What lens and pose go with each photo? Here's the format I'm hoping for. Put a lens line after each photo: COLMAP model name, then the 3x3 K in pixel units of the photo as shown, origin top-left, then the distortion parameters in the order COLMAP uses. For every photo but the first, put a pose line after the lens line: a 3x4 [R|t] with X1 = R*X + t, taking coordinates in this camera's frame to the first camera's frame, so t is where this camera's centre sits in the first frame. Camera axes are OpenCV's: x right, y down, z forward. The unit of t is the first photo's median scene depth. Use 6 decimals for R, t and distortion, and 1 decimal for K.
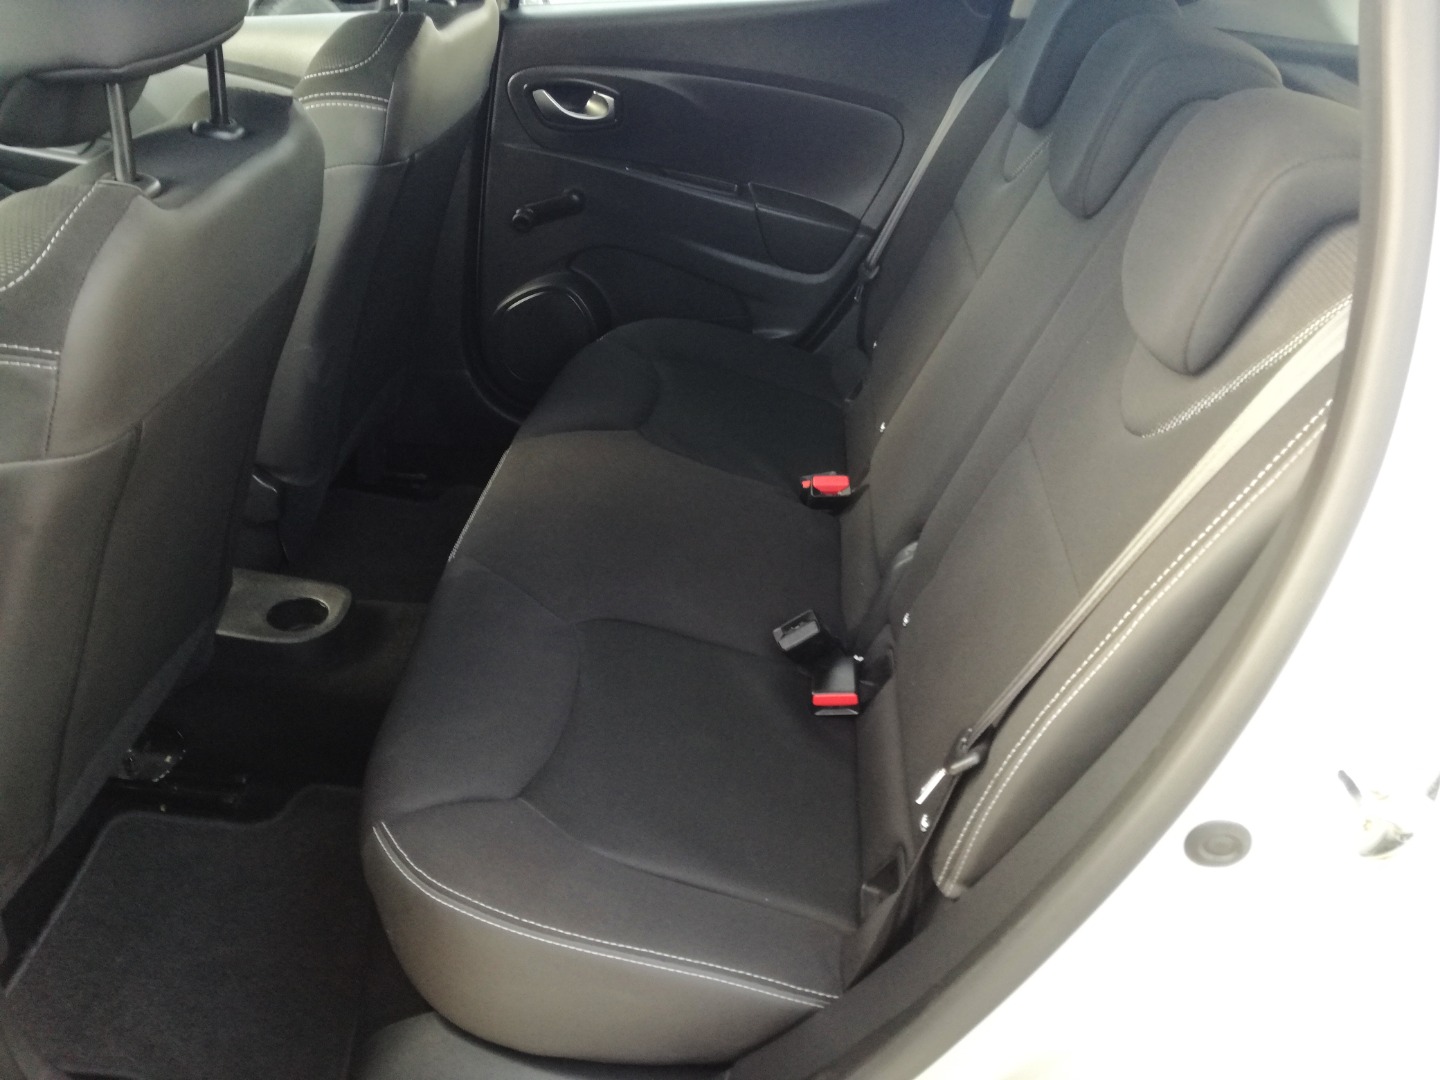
lens RADIAL K [[1173.8, 0, 734.9], [0, 1173.8, 523.3], [0, 0, 1]] dist [0.111408, -0.201400]
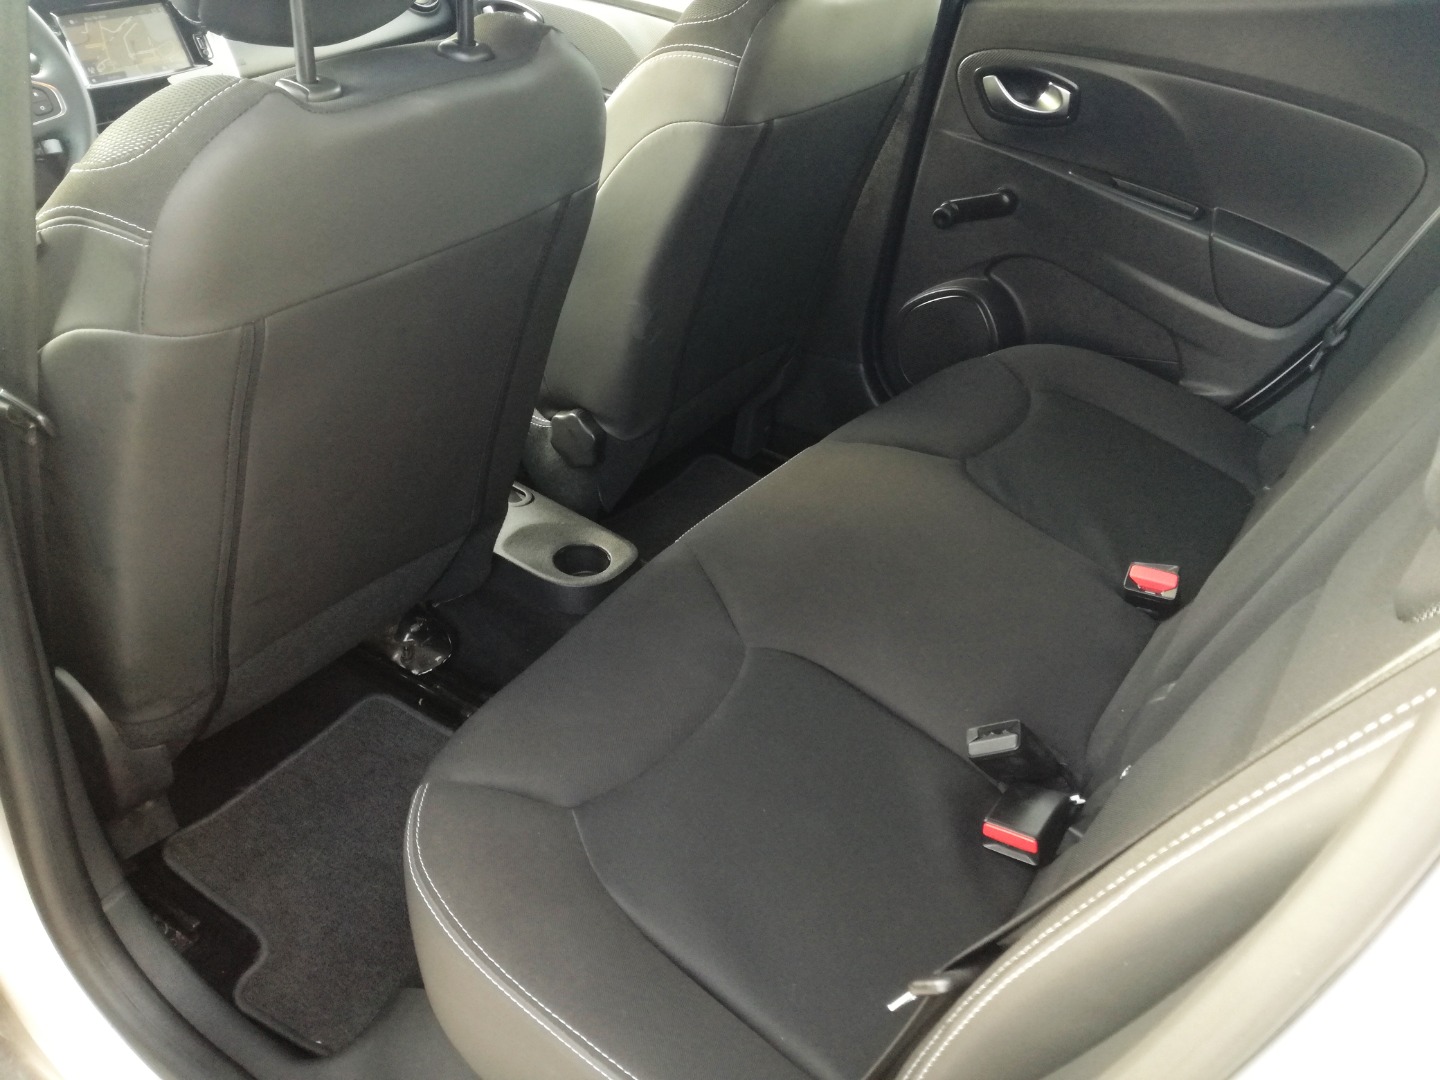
lens RADIAL K [[1173.8, 0, 734.9], [0, 1173.8, 523.3], [0, 0, 1]] dist [0.111408, -0.201400]
pose [[0.866811, 0.251898, -0.430333, 0.142661], [-0.255294, 0.965521, 0.050939, -0.032038], [0.428327, 0.065707, 0.901232, 0.122907]]
